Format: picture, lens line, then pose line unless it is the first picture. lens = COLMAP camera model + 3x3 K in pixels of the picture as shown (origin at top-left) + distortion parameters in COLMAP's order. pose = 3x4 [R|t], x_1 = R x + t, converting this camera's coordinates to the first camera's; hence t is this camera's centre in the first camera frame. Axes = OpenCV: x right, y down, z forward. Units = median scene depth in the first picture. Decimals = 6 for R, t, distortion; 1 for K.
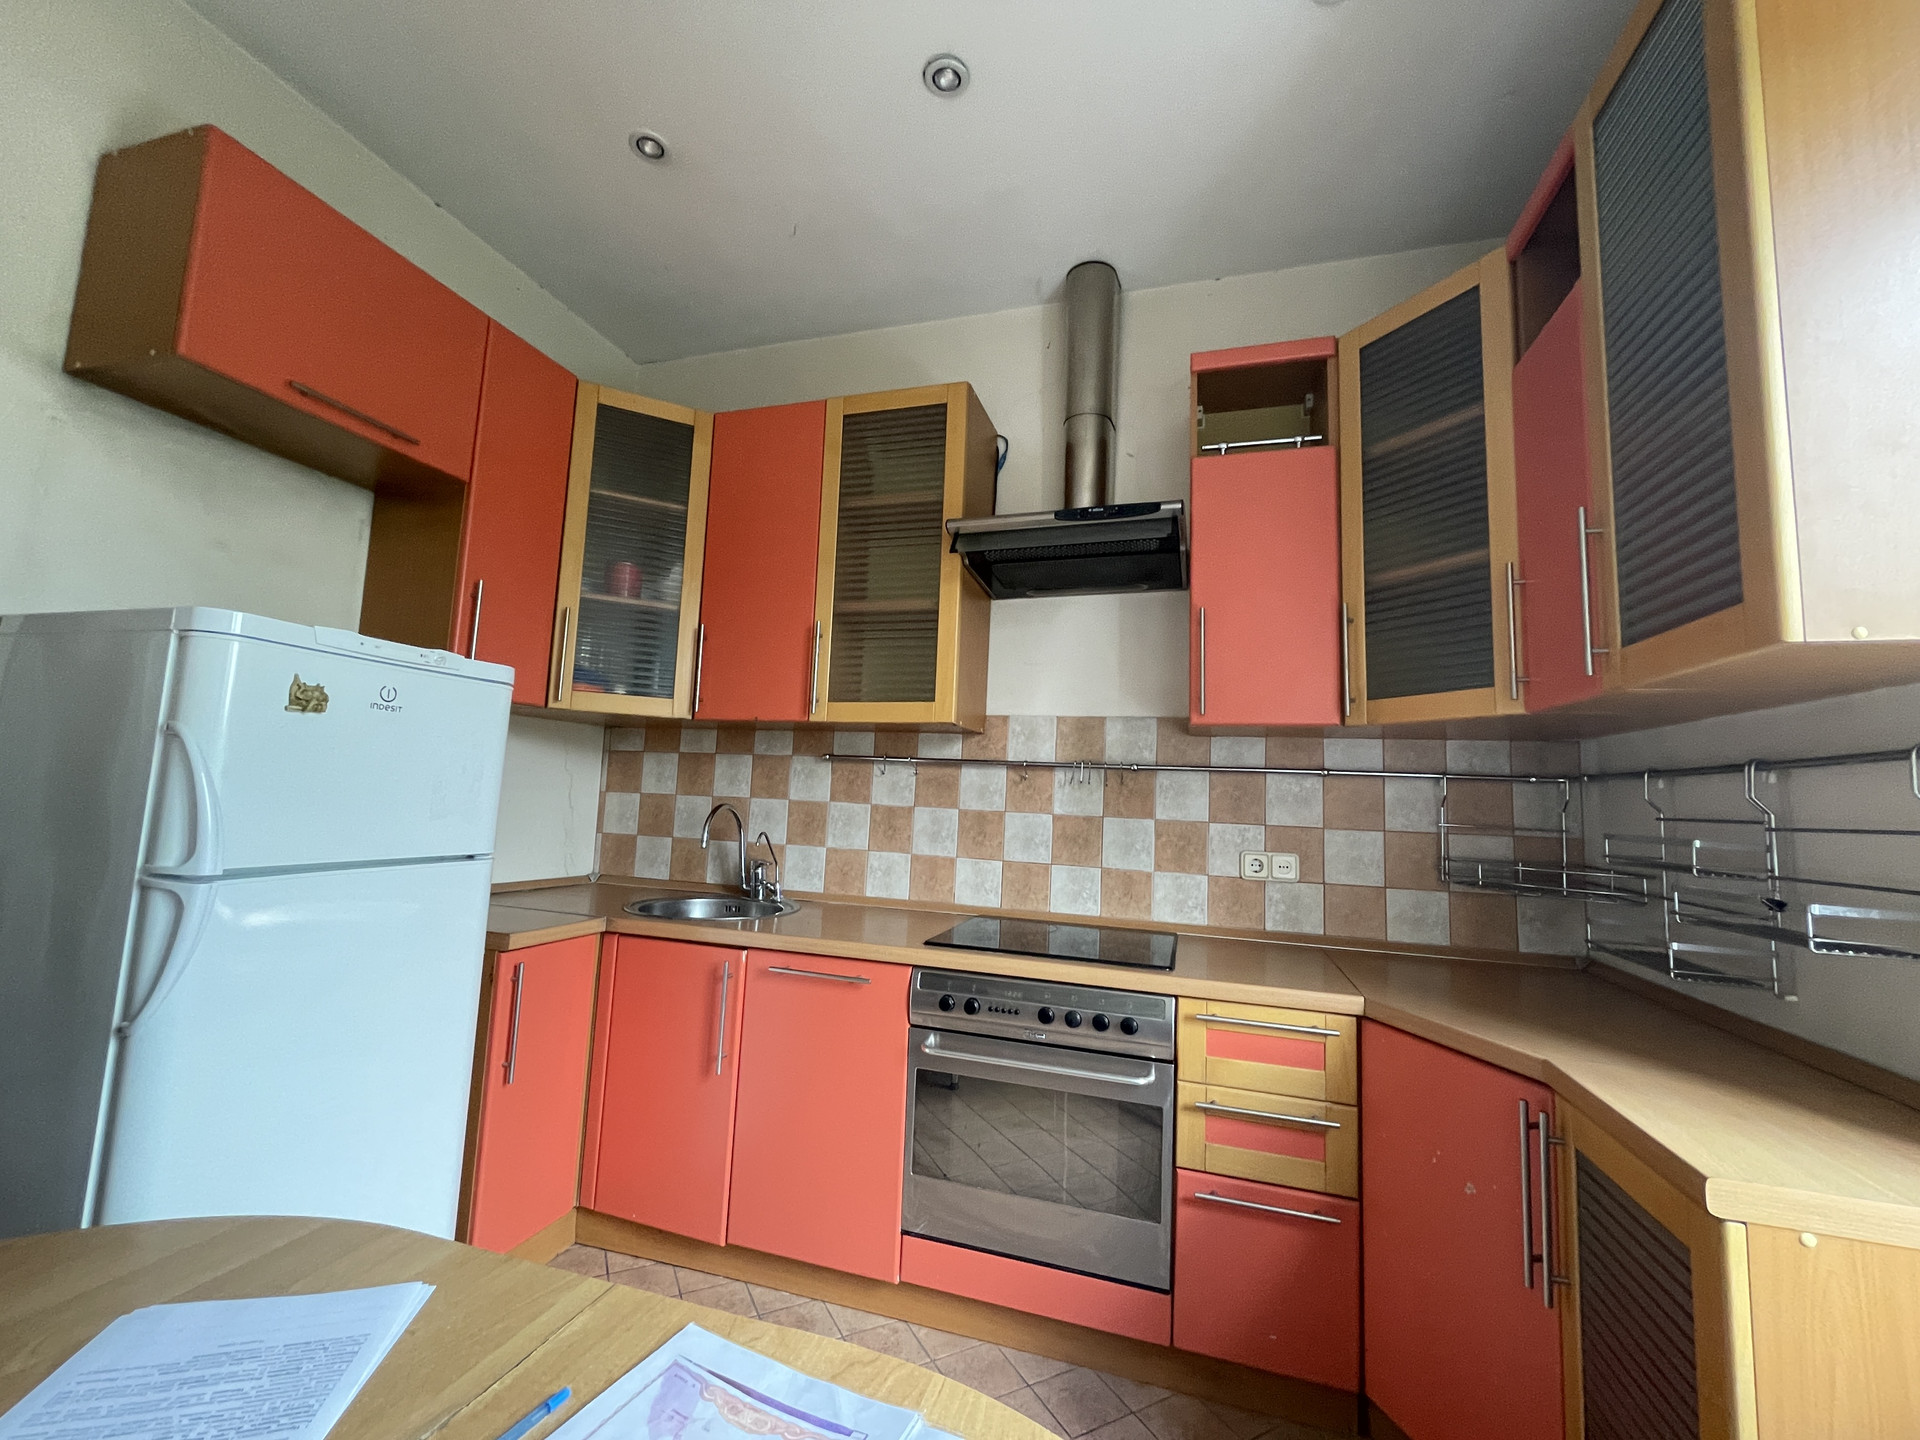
lens RADIAL K [[774.4, 0, 957.1], [0, 774.4, 719.6], [0, 0, 1]] dist [-0.002881, -0.000008]
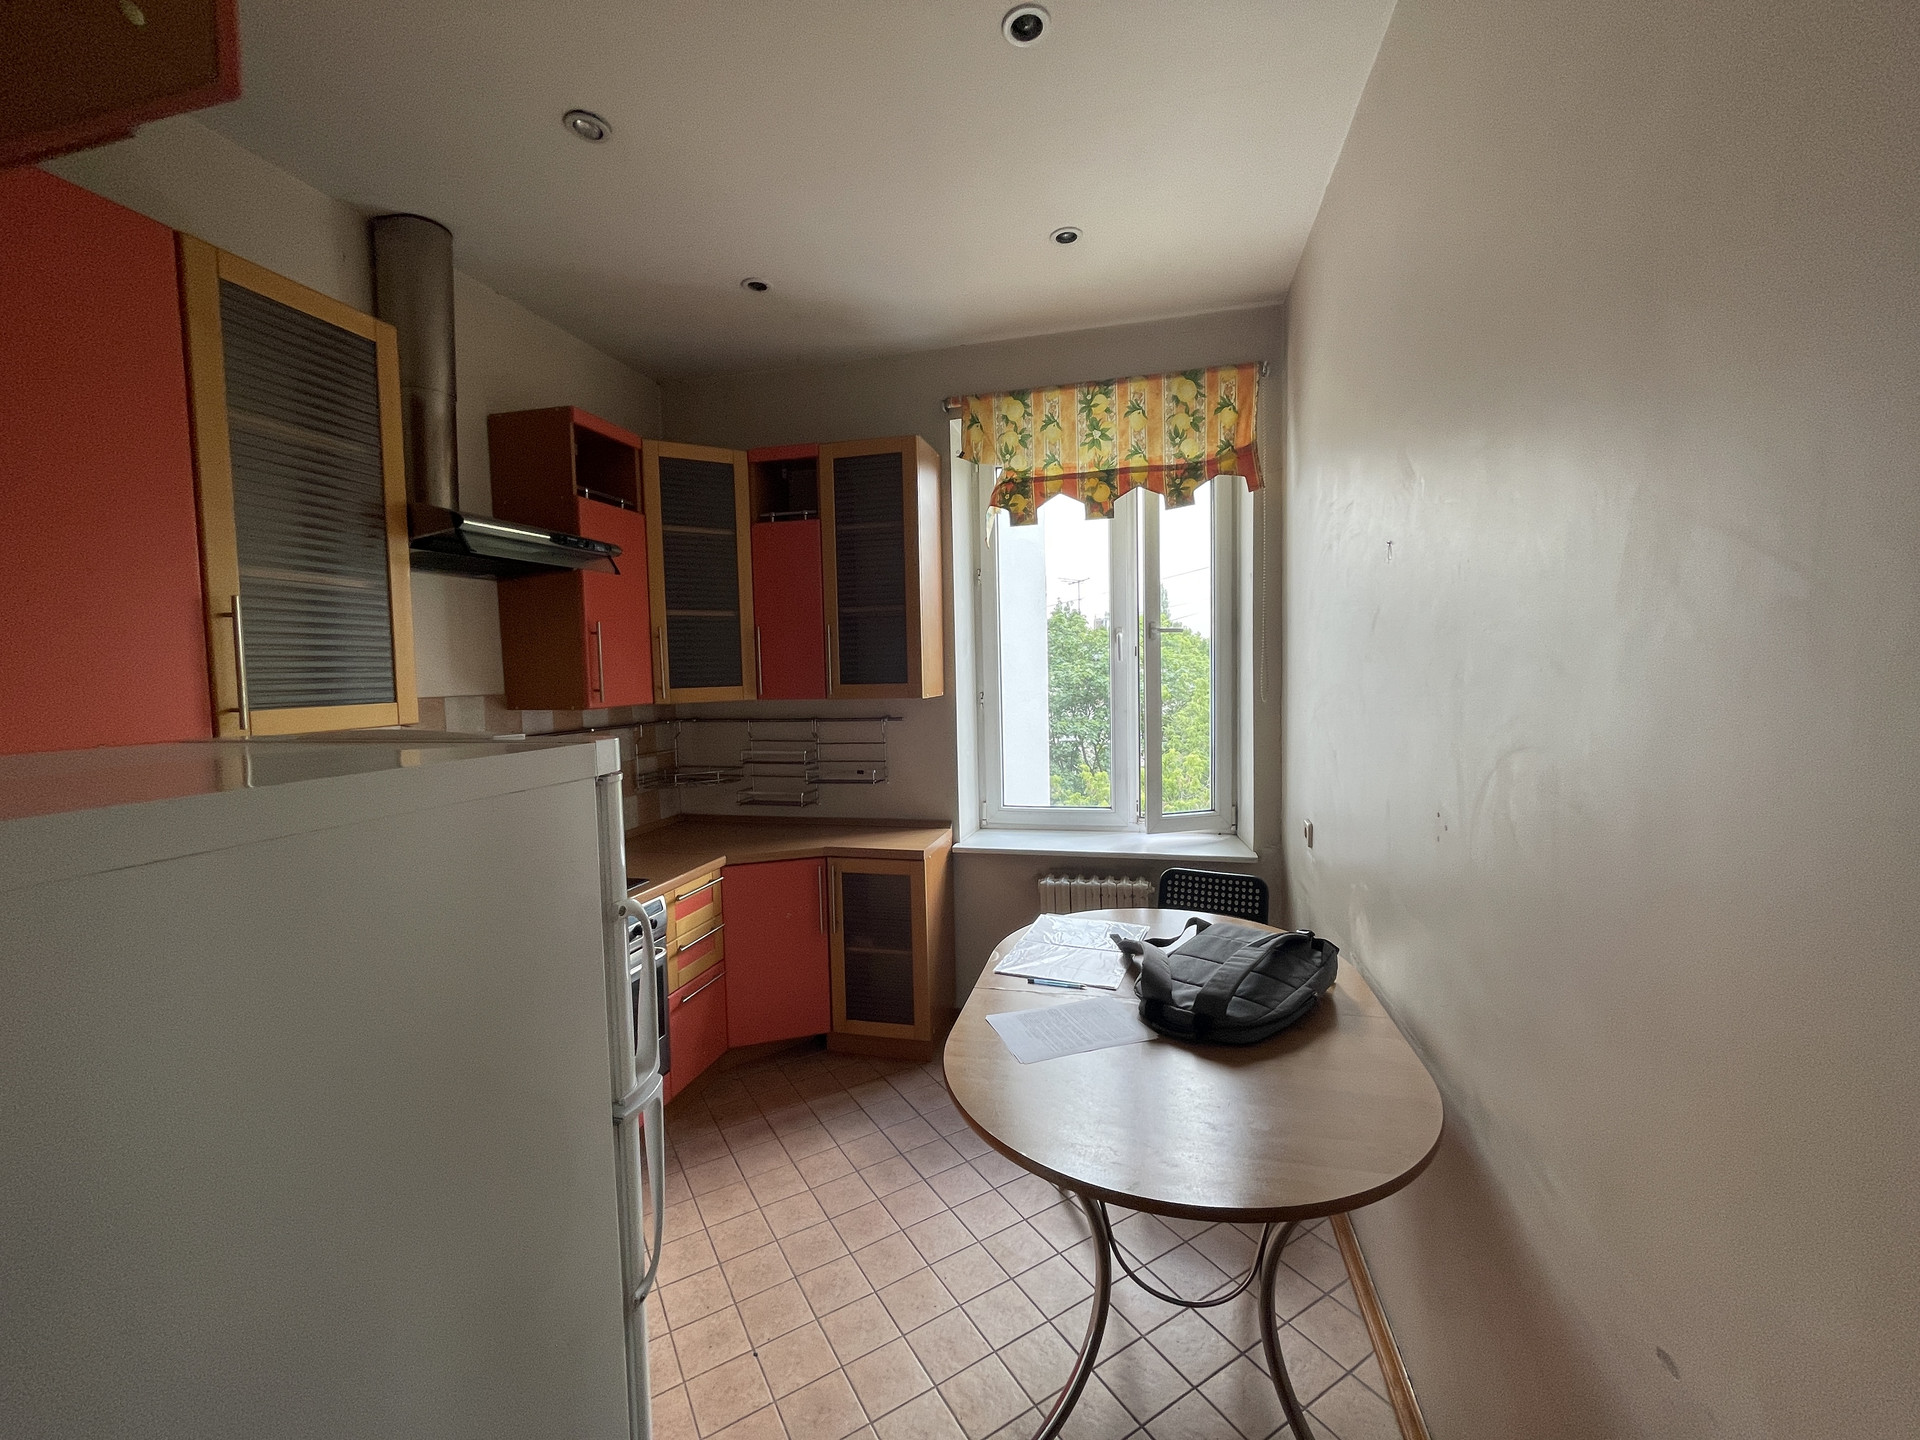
lens RADIAL K [[774.4, 0, 964.2], [0, 774.4, 726.7], [0, 0, 1]] dist [-0.002881, -0.000008]
pose [[-0.079531, -0.111620, 0.990563, -0.926232], [-0.087955, 0.990621, 0.104565, -0.137249], [-0.992944, -0.078809, -0.088603, 0.424115]]
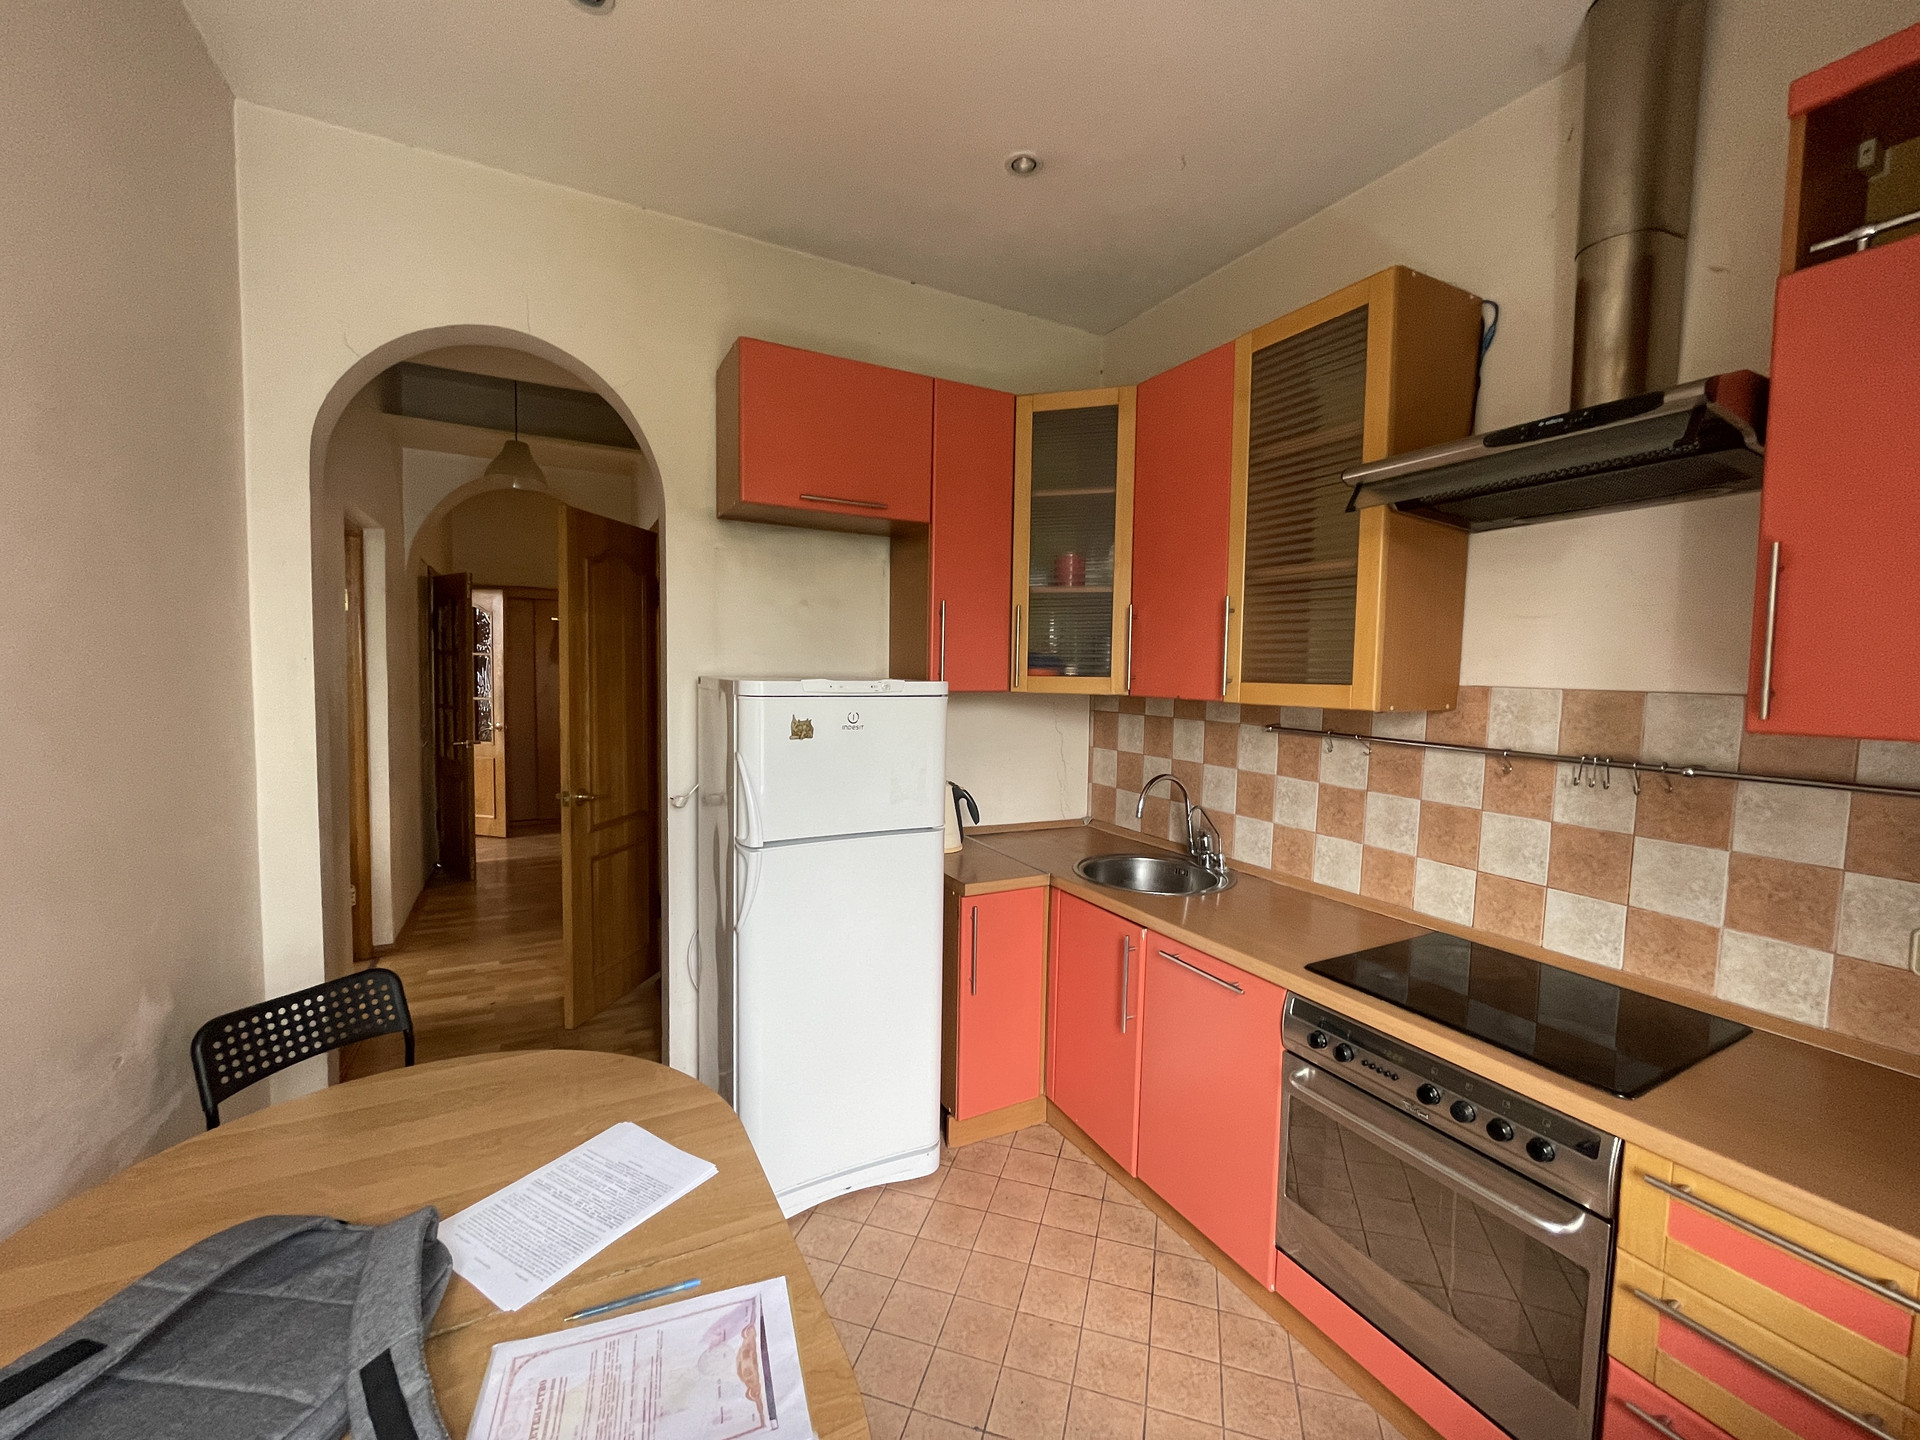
lens RADIAL K [[774.4, 0, 955.9], [0, 774.4, 719.6], [0, 0, 1]] dist [-0.002881, -0.000008]
pose [[0.708765, 0.018586, -0.705200, 0.254757], [0.083312, 0.990452, 0.109837, -0.111494], [0.700508, -0.136601, 0.700449, 0.096242]]
